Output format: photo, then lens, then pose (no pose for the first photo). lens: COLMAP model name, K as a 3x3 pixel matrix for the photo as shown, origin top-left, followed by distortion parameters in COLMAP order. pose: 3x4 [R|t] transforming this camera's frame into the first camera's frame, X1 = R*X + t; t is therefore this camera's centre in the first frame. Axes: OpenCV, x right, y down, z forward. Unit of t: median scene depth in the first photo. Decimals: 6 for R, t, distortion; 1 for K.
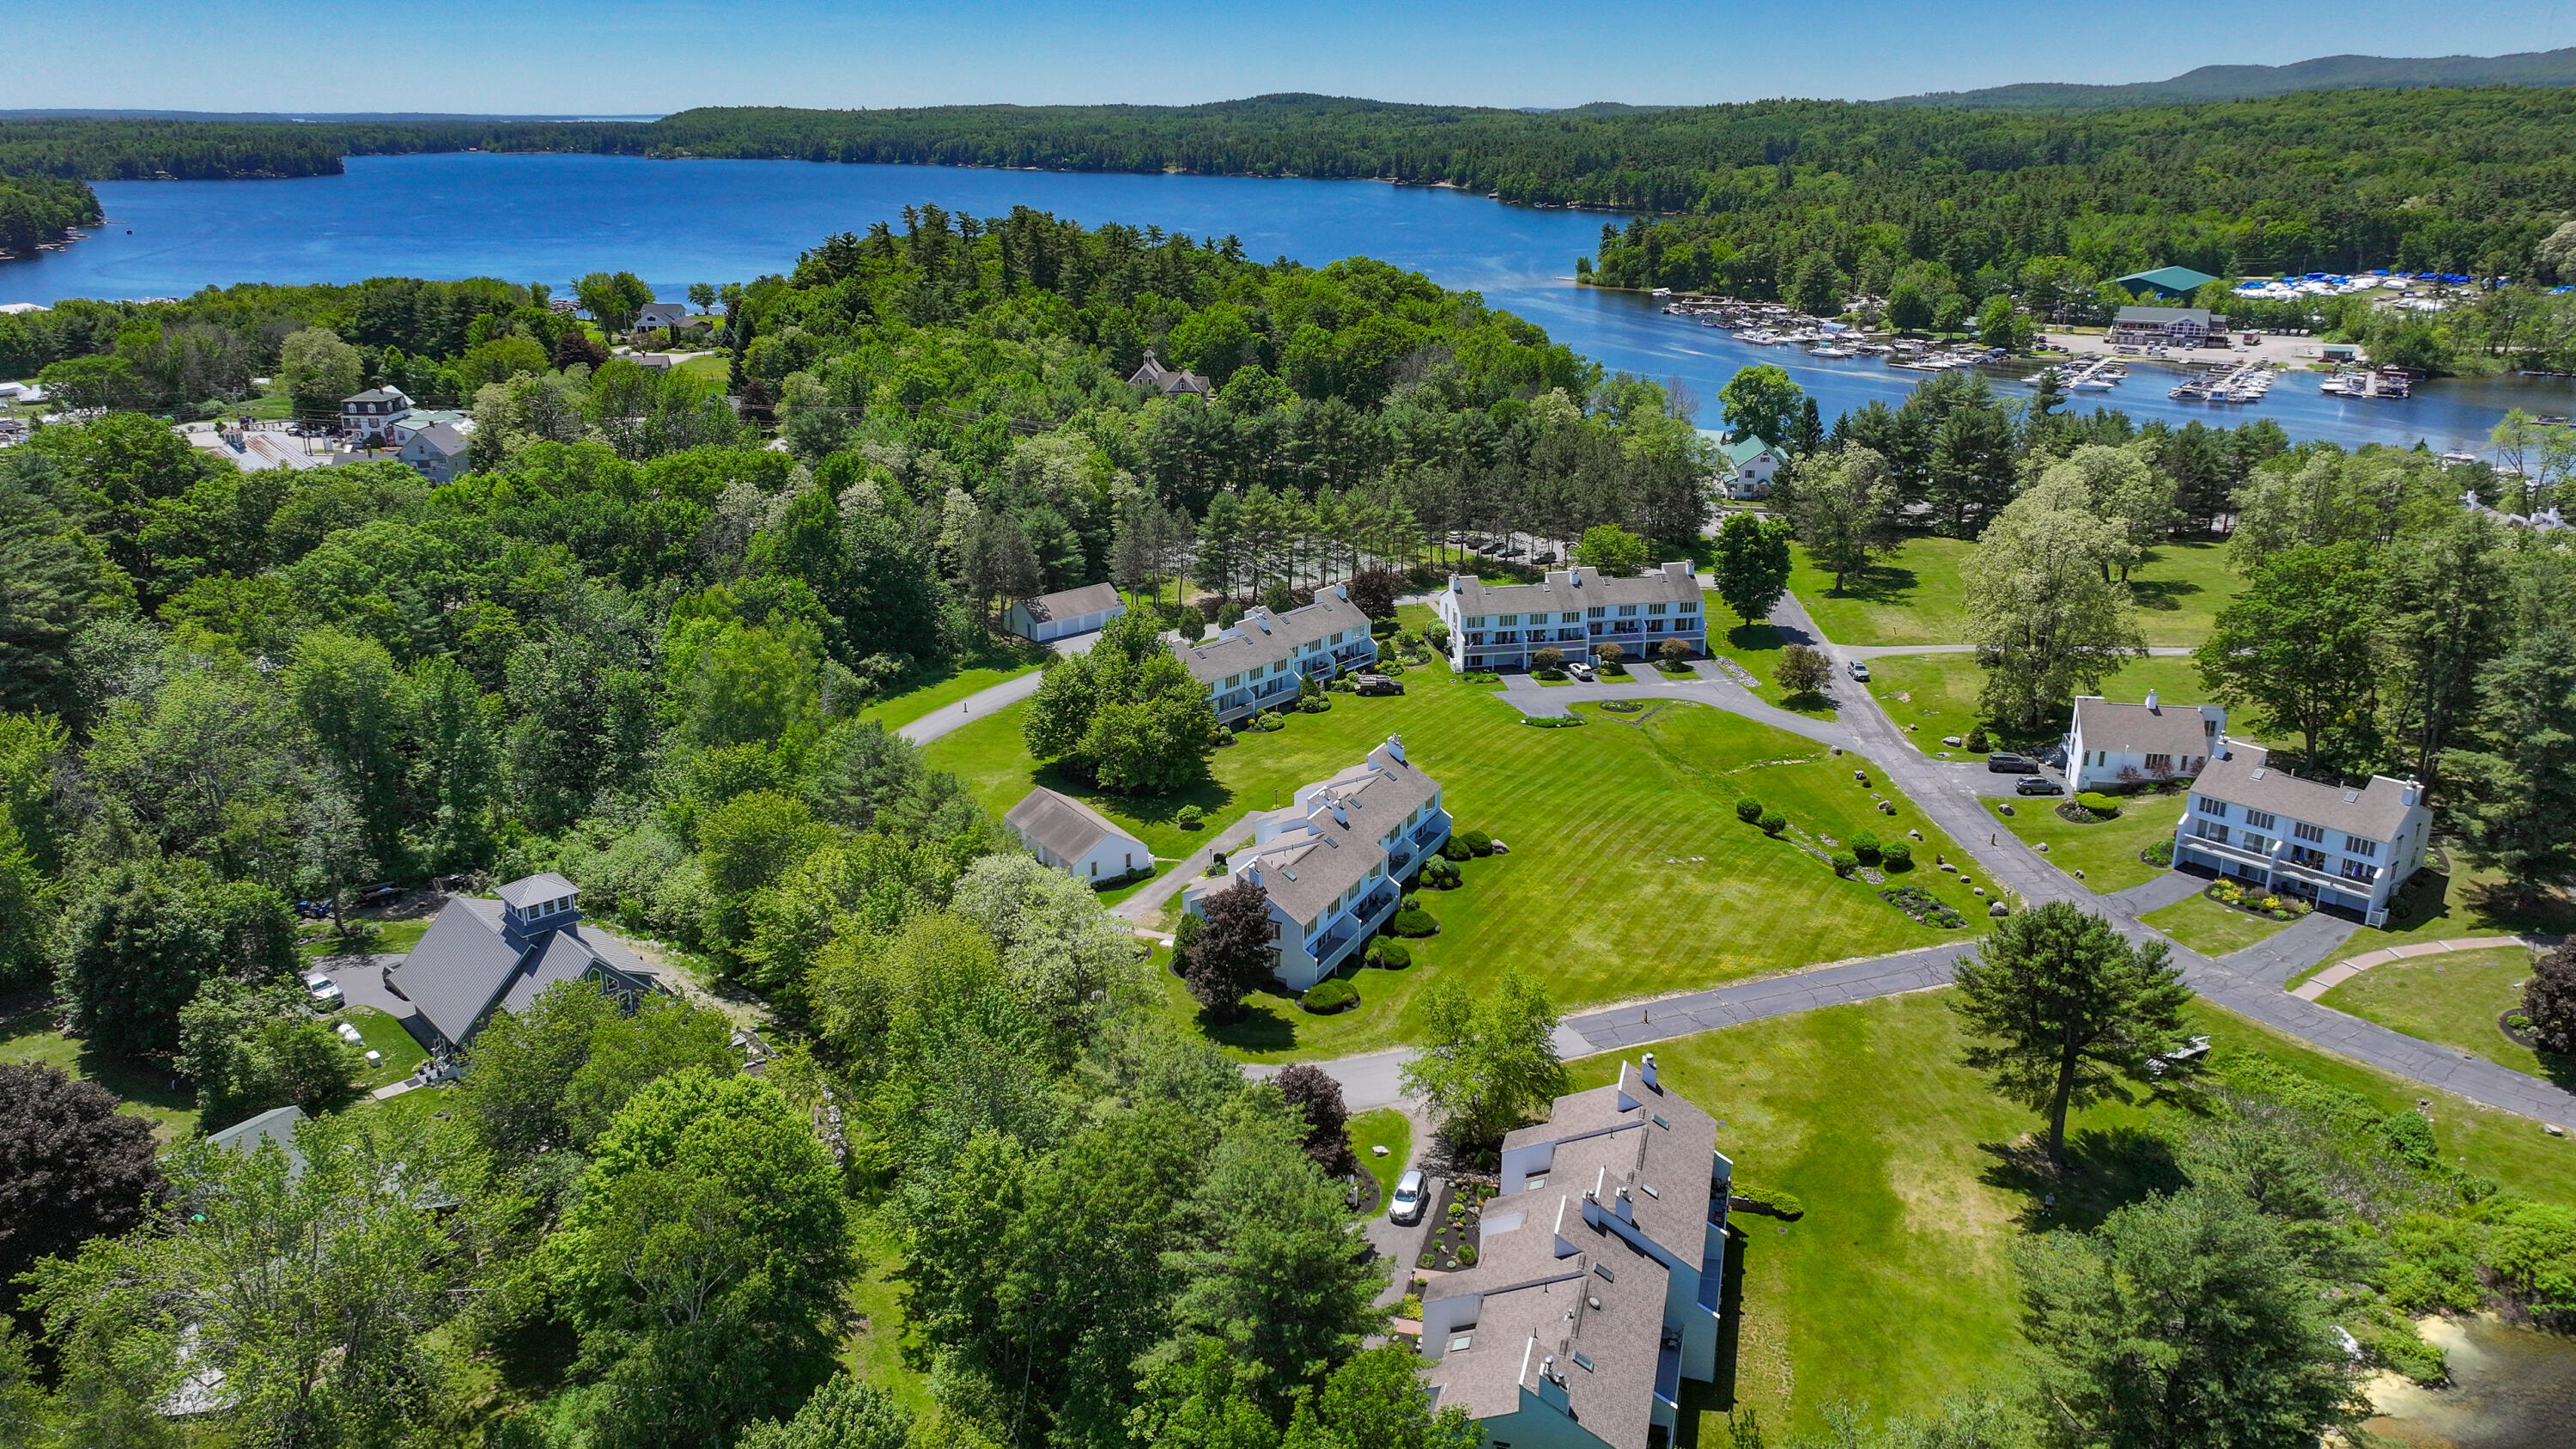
lens RADIAL K [[1807.5, 0, 1292.1], [0, 1807.5, 721.6], [0, 0, 1]] dist [0.000224, 0.014174]
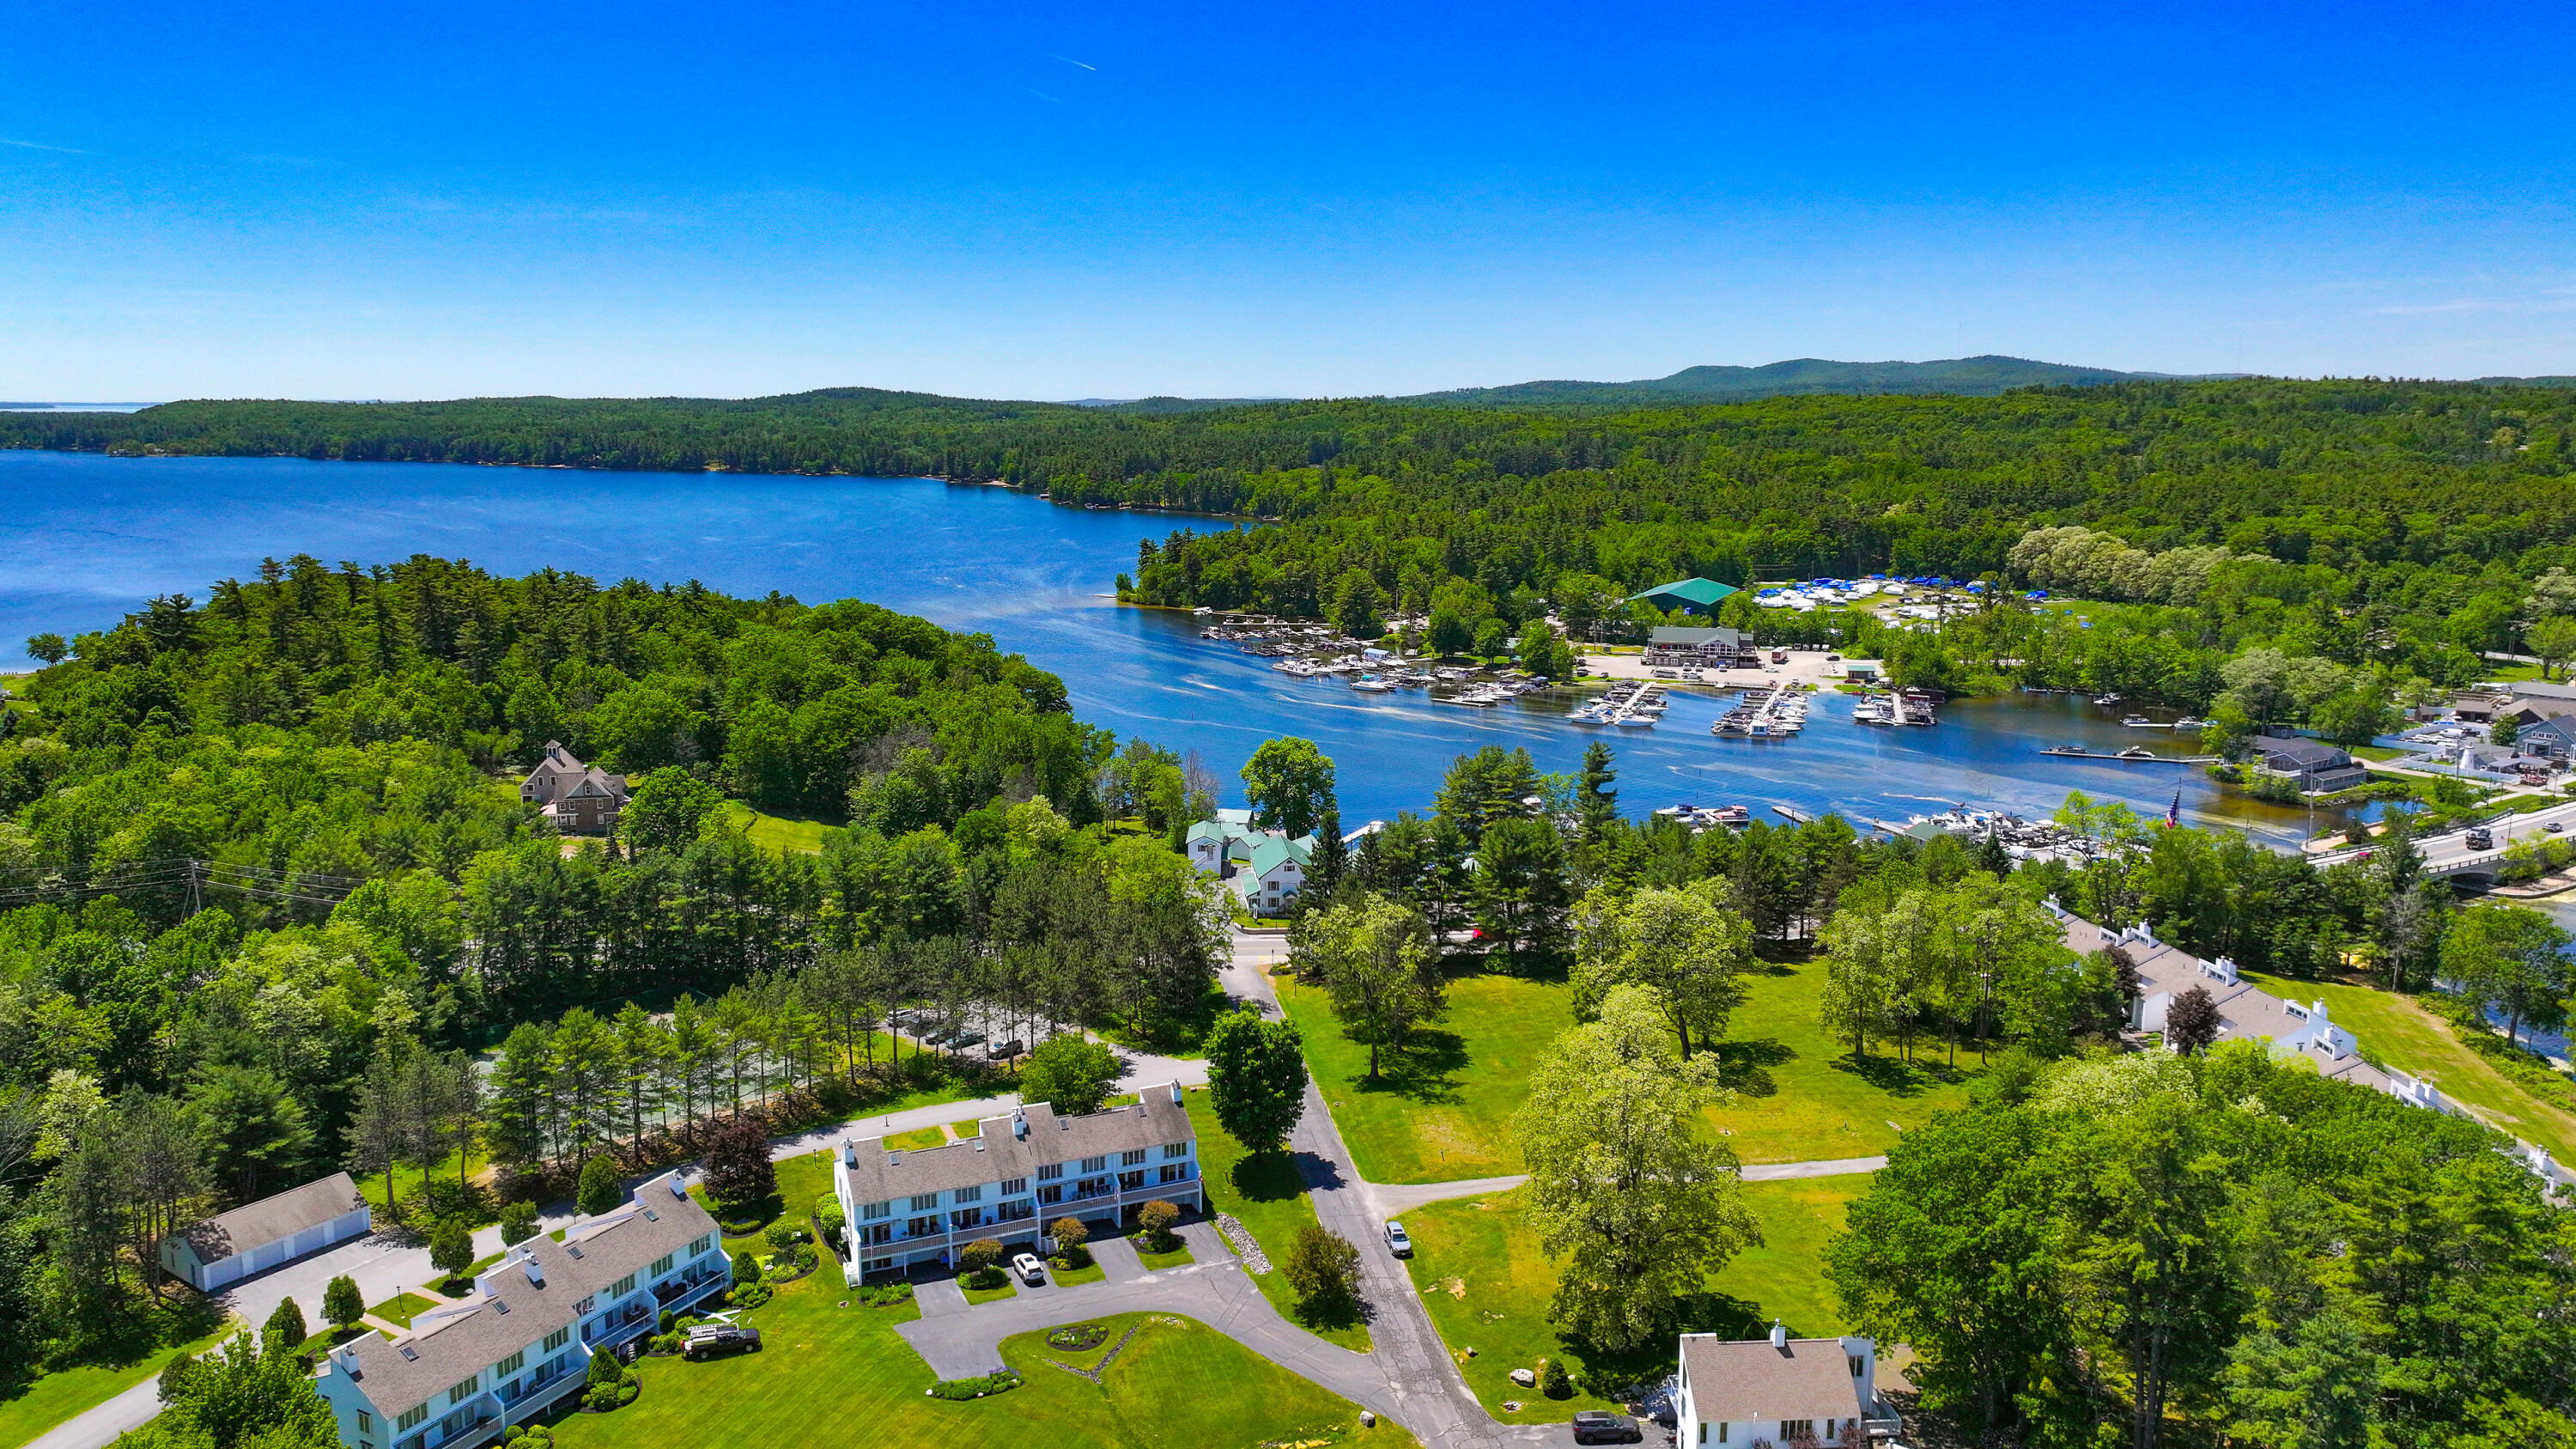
lens RADIAL K [[1807.5, 0, 1296.1], [0, 1807.5, 729.1], [0, 0, 1]] dist [0.000224, 0.014174]
pose [[0.973403, -0.039035, 0.225750, 0.054490], [0.071373, 0.988008, -0.136915, -0.066287], [-0.217698, 0.149385, 0.964516, 0.125436]]
